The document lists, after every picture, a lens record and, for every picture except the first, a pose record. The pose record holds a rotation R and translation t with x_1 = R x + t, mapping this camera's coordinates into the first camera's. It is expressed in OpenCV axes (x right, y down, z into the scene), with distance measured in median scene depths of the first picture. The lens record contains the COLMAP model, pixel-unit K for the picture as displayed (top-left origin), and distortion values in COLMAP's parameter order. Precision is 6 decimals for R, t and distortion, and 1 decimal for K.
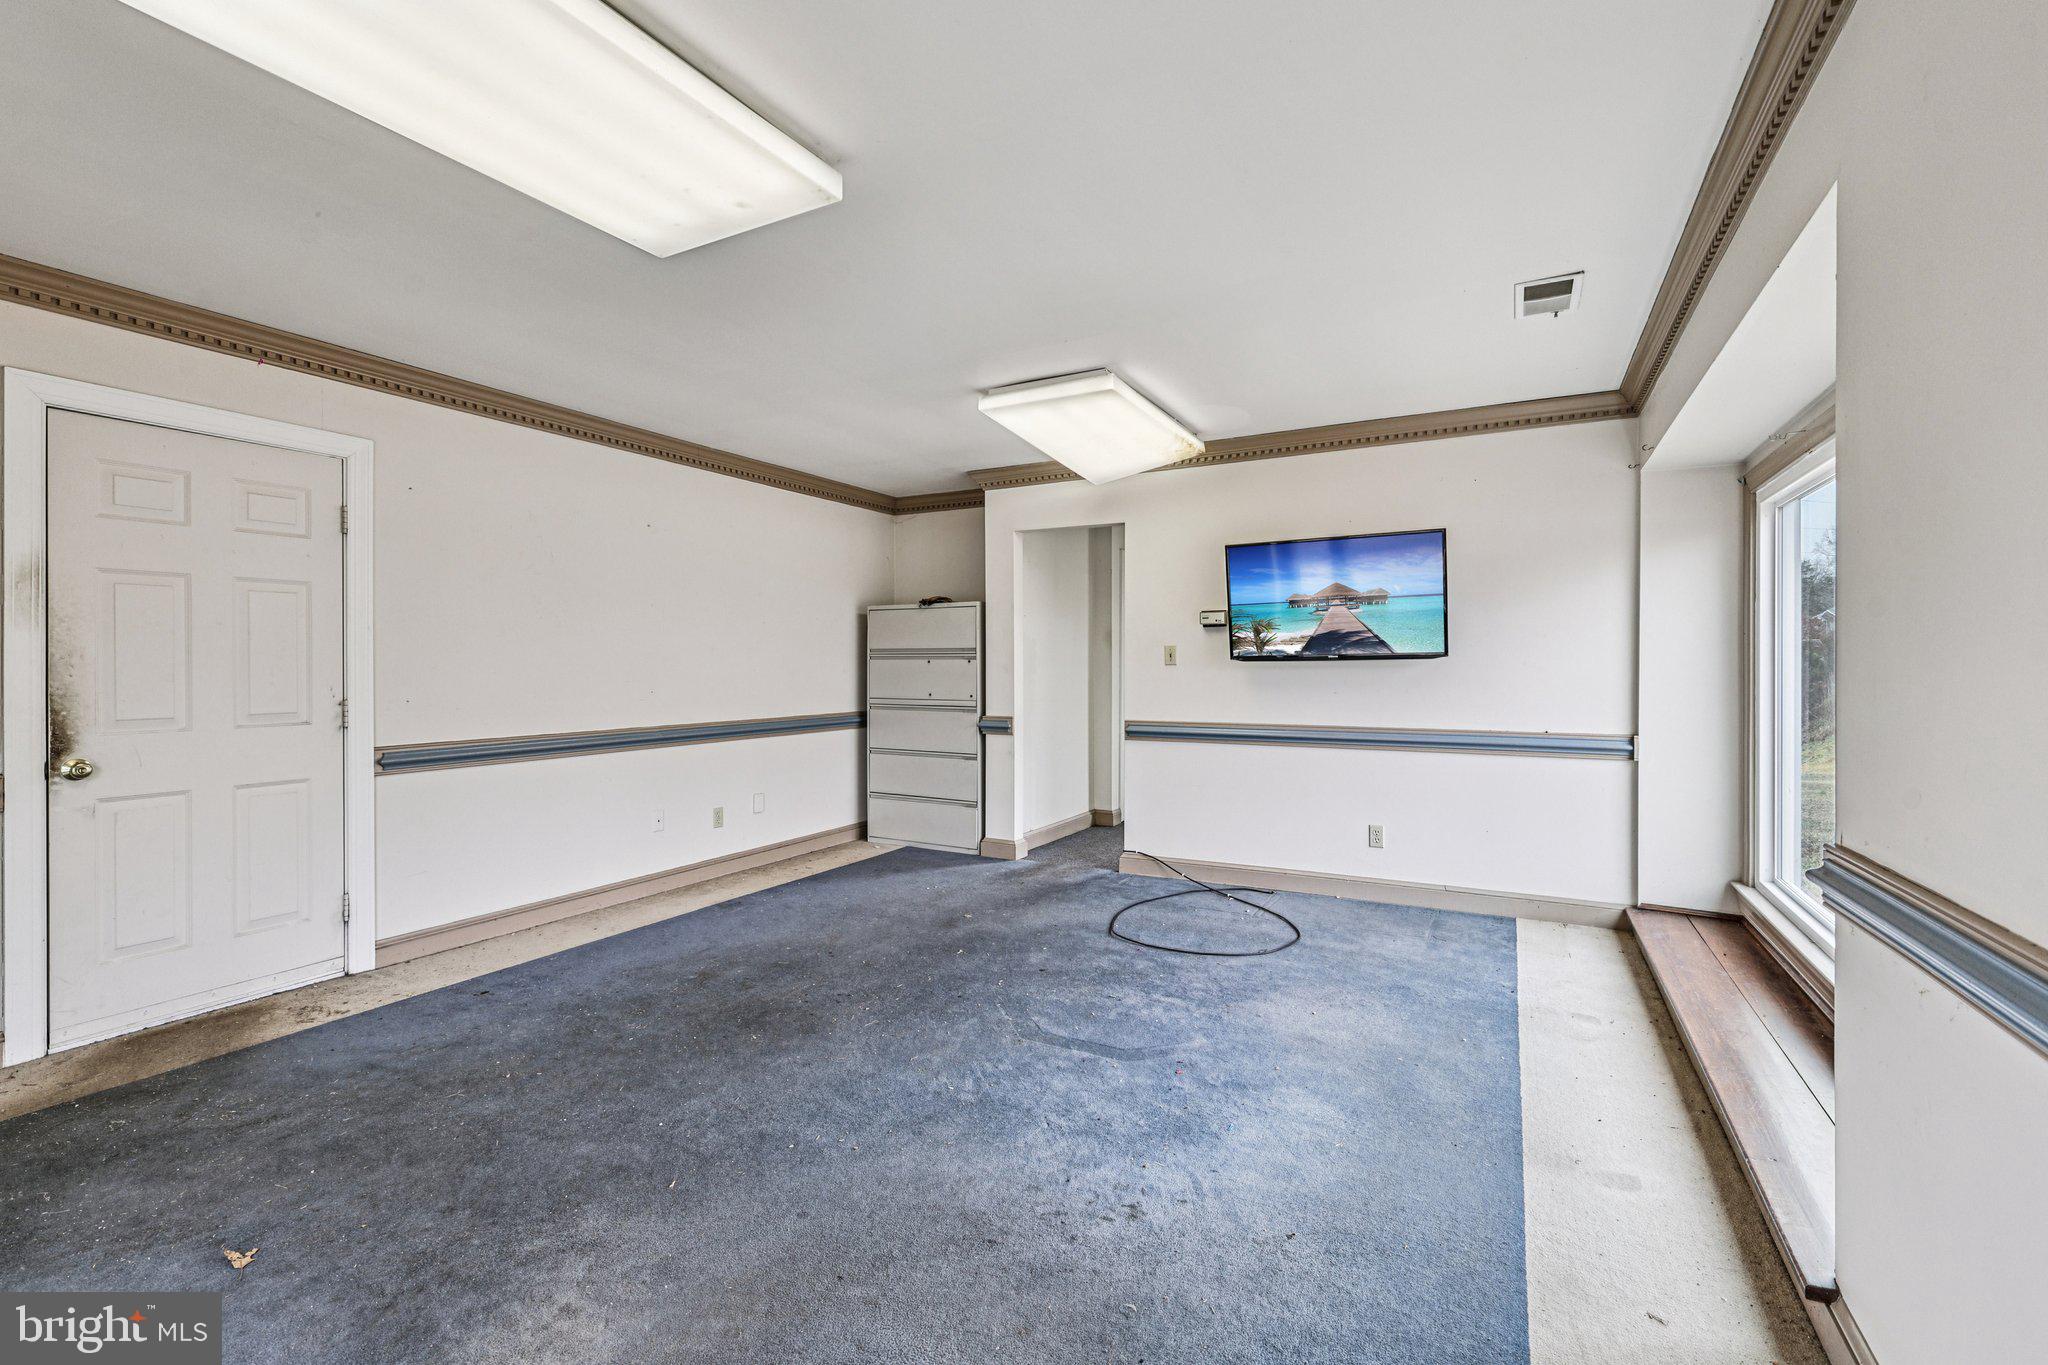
lens RADIAL K [[876.8, 0, 1021.5], [0, 876.8, 676.5], [0, 0, 1]] dist [0.002374, -0.000620]
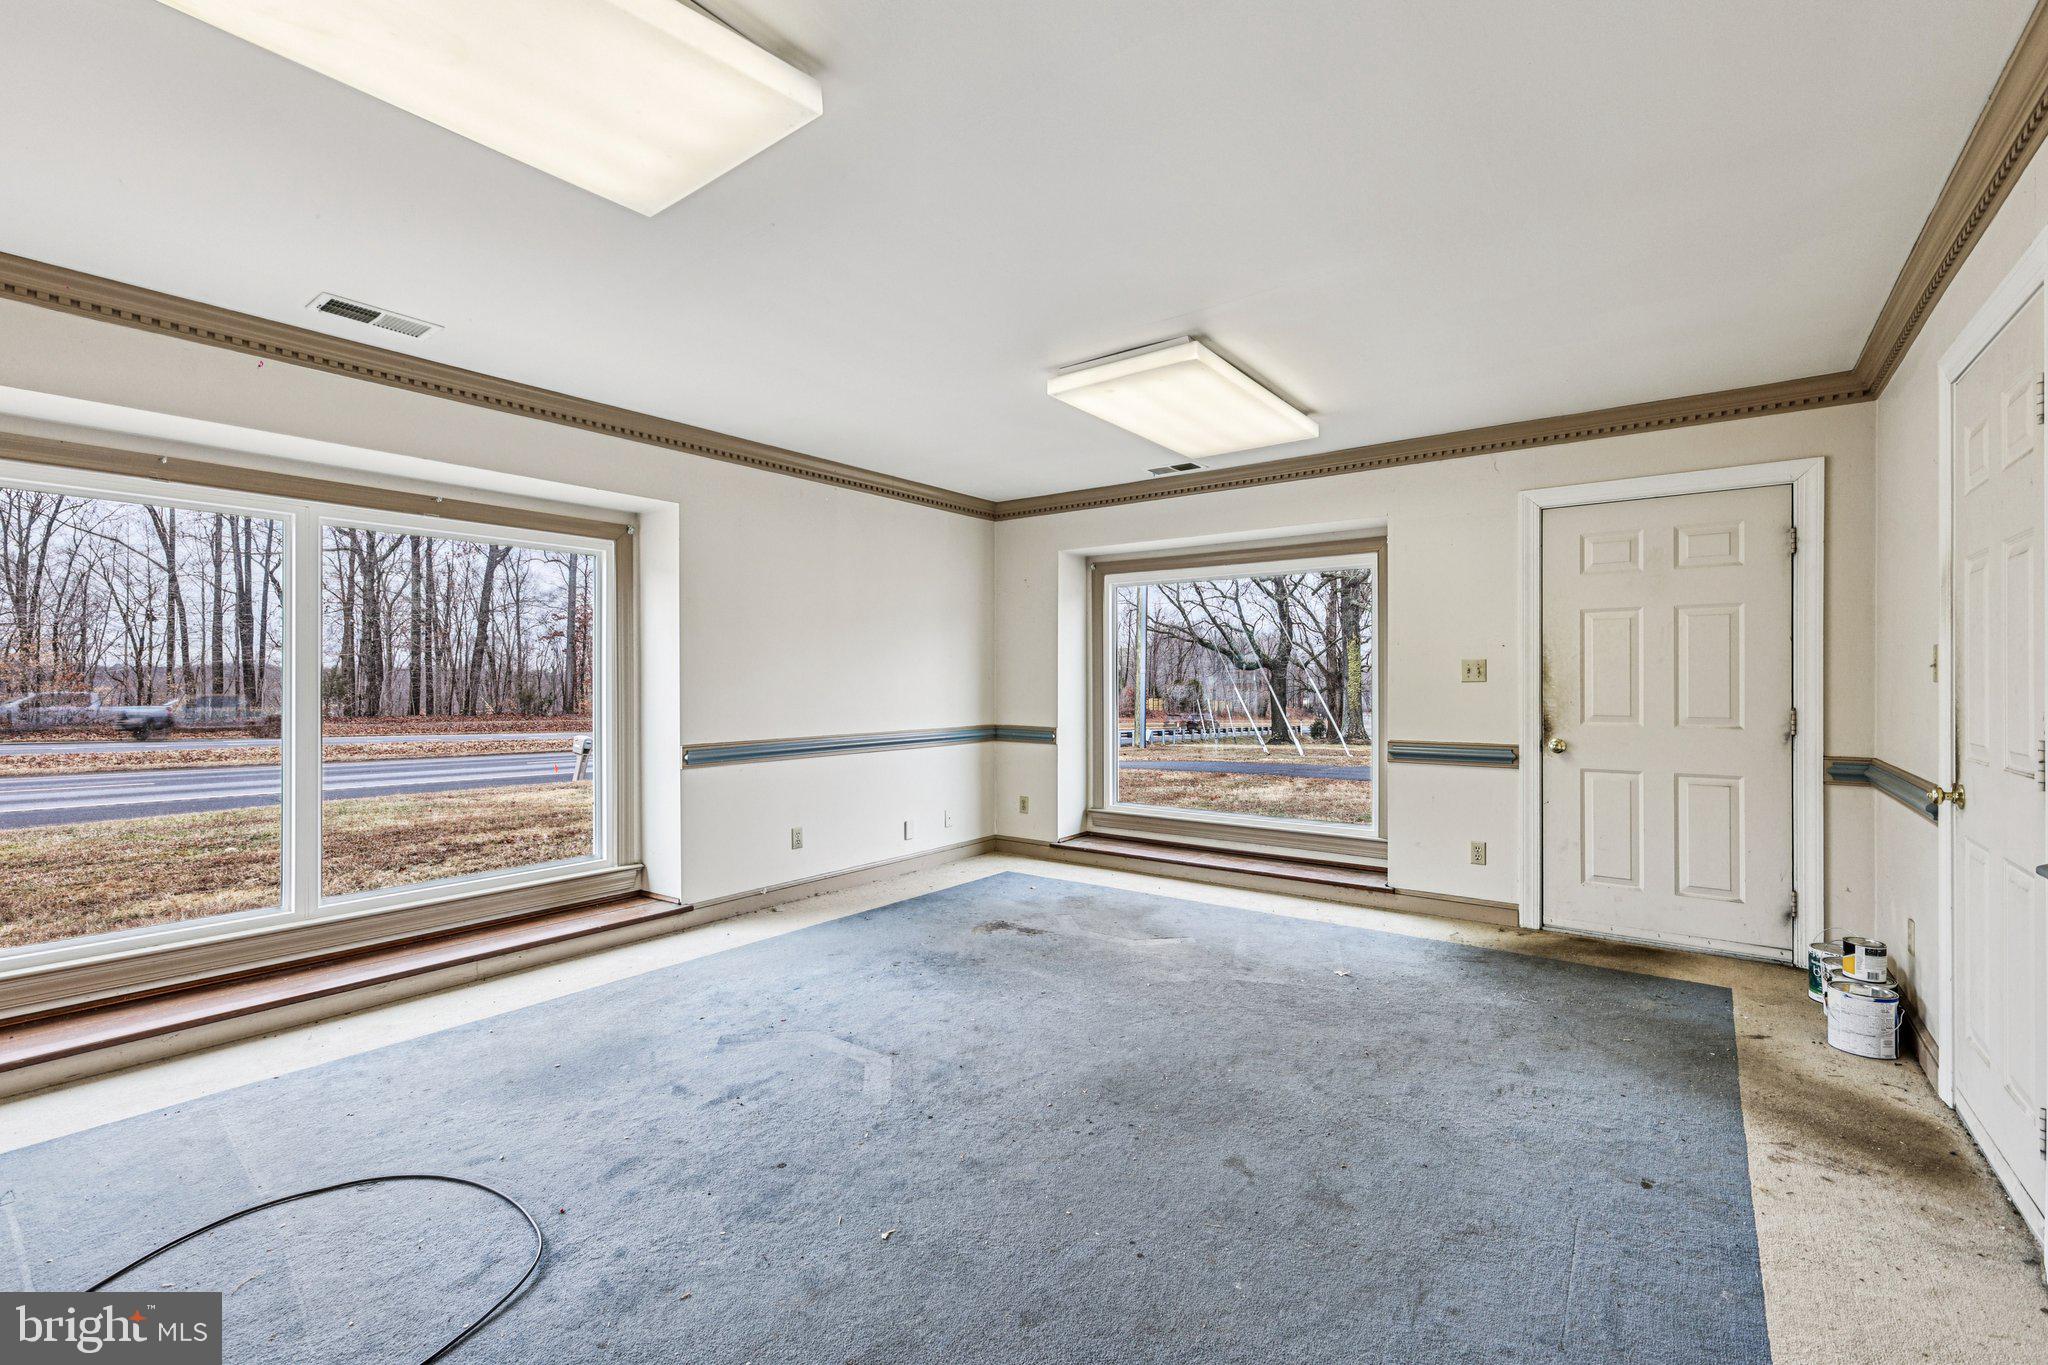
lens RADIAL K [[876.8, 0, 1023.6], [0, 876.8, 683.9], [0, 0, 1]] dist [0.002374, -0.000620]
pose [[-0.990000, 0.011119, 0.140632, -0.288214], [0.011657, 0.999928, 0.003002, -0.010214], [-0.140588, 0.004611, -0.990057, 1.857774]]
